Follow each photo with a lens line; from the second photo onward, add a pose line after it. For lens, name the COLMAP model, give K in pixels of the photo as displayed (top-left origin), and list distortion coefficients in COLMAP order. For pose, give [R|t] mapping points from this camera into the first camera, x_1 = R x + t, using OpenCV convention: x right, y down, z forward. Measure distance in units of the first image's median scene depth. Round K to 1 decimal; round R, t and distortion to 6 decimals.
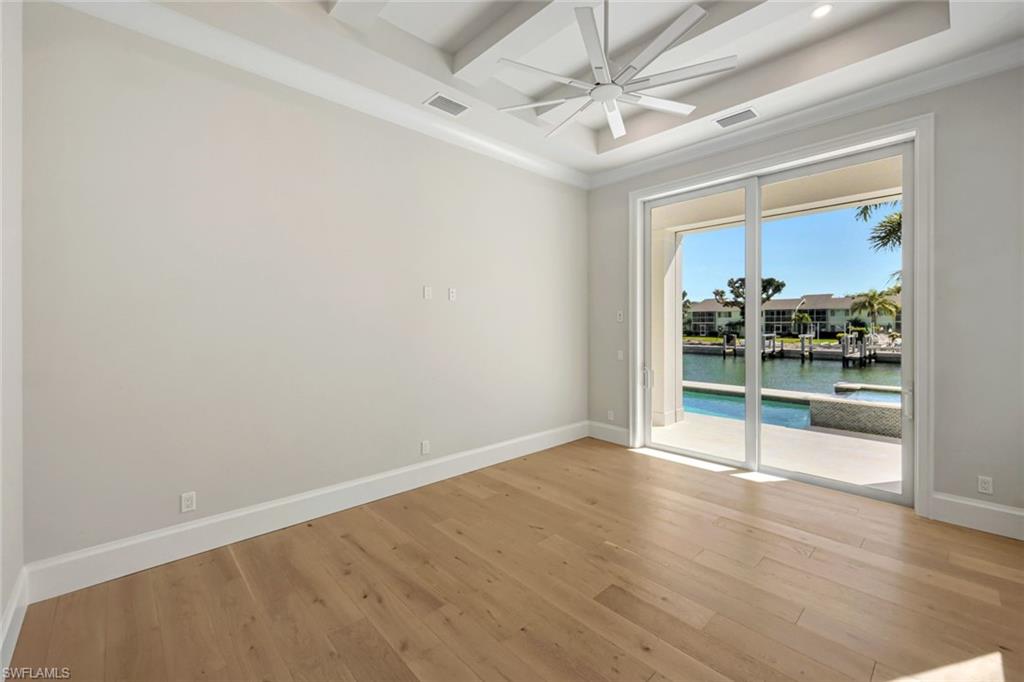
lens RADIAL K [[416.2, 0, 508.8], [0, 416.2, 319.7], [0, 0, 1]] dist [0.001374, 0.000625]
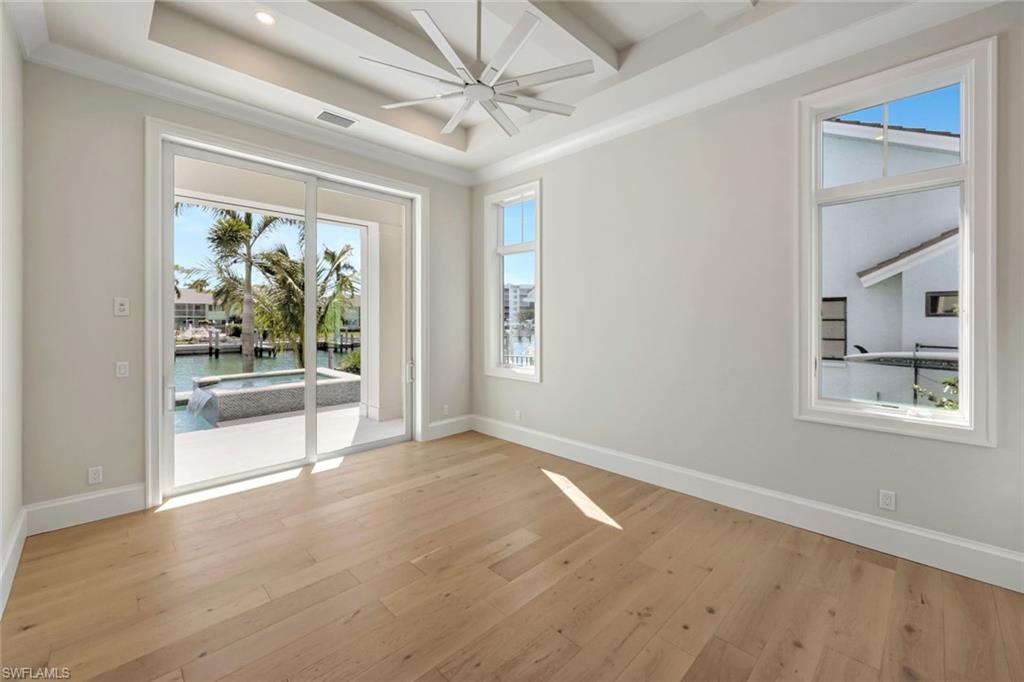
lens RADIAL K [[416.2, 0, 508.8], [0, 416.2, 319.7], [0, 0, 1]] dist [0.001374, 0.000625]
pose [[-0.030001, -0.000113, 0.999550, -0.452665], [-0.013741, 0.999906, -0.000300, 0.003774], [-0.999455, -0.013744, -0.030000, 0.553775]]
